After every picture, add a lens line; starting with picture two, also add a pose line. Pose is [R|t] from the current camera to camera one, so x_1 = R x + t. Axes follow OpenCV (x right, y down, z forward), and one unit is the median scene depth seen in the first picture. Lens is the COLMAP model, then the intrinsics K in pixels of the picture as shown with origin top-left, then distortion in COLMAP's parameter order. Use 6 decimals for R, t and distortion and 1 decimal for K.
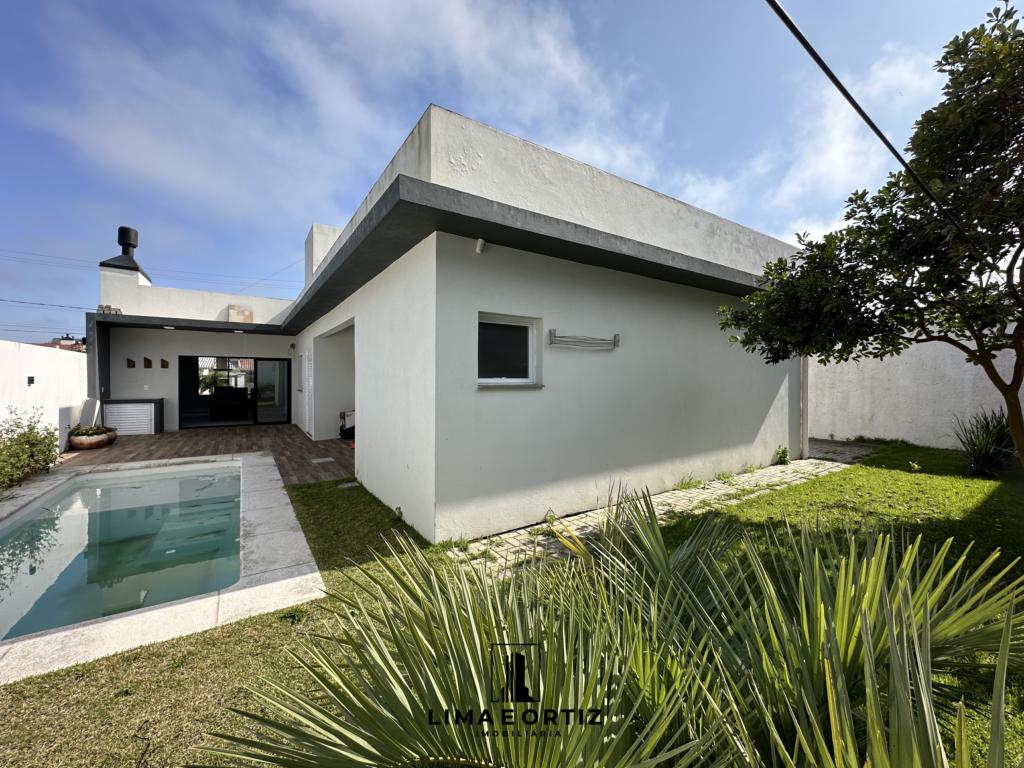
lens RADIAL K [[411.5, 0, 512.0], [0, 411.5, 384.0], [0, 0, 1]] dist [-0.001449, -0.000128]
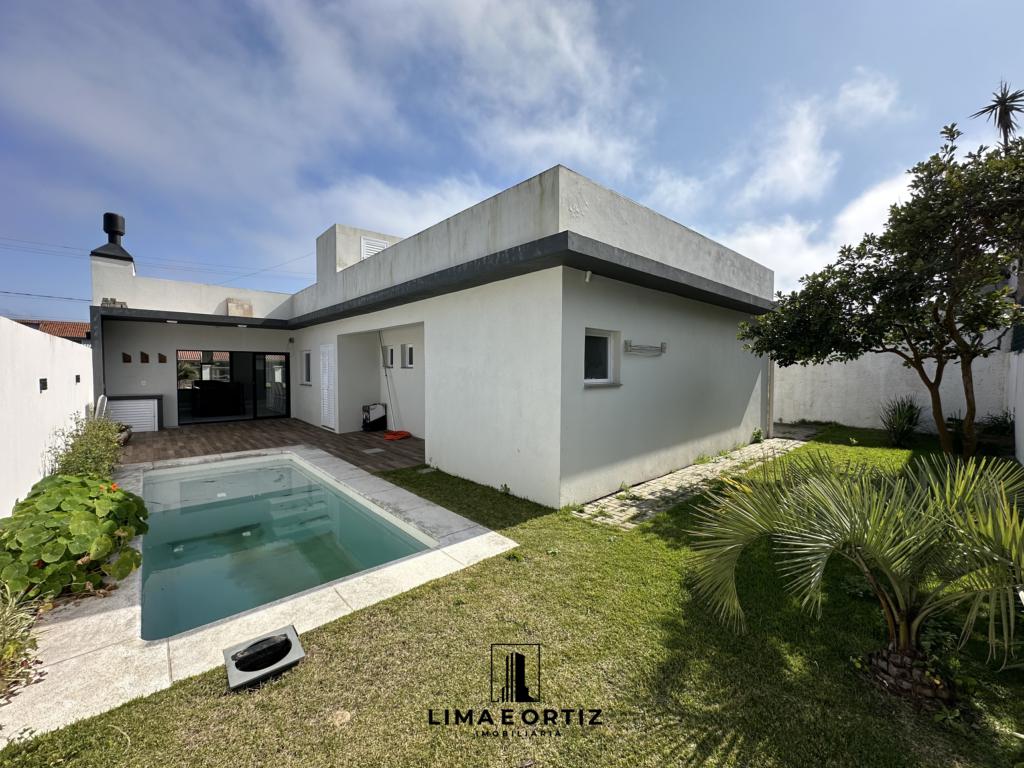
lens RADIAL K [[411.5, 0, 512.0], [0, 411.5, 384.0], [0, 0, 1]] dist [-0.001449, -0.000128]
pose [[0.989107, -0.006216, 0.147070, -0.349703], [0.002431, 0.999661, 0.025907, -0.024436], [-0.147181, -0.025268, 0.988787, -0.165373]]
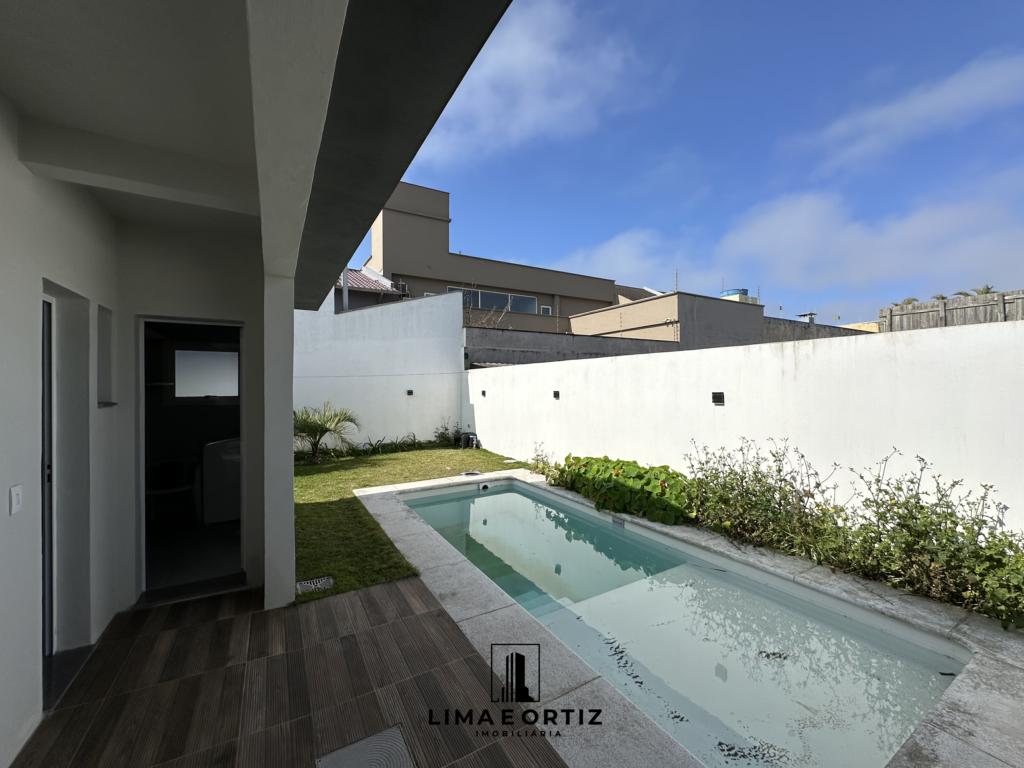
lens RADIAL K [[411.5, 0, 512.0], [0, 411.5, 384.0], [0, 0, 1]] dist [-0.001449, -0.000128]
pose [[-0.998579, 0.003980, 0.053136, -0.750014], [0.004091, 0.999990, 0.001991, -0.033436], [-0.053127, 0.002205, -0.998585, 1.658017]]
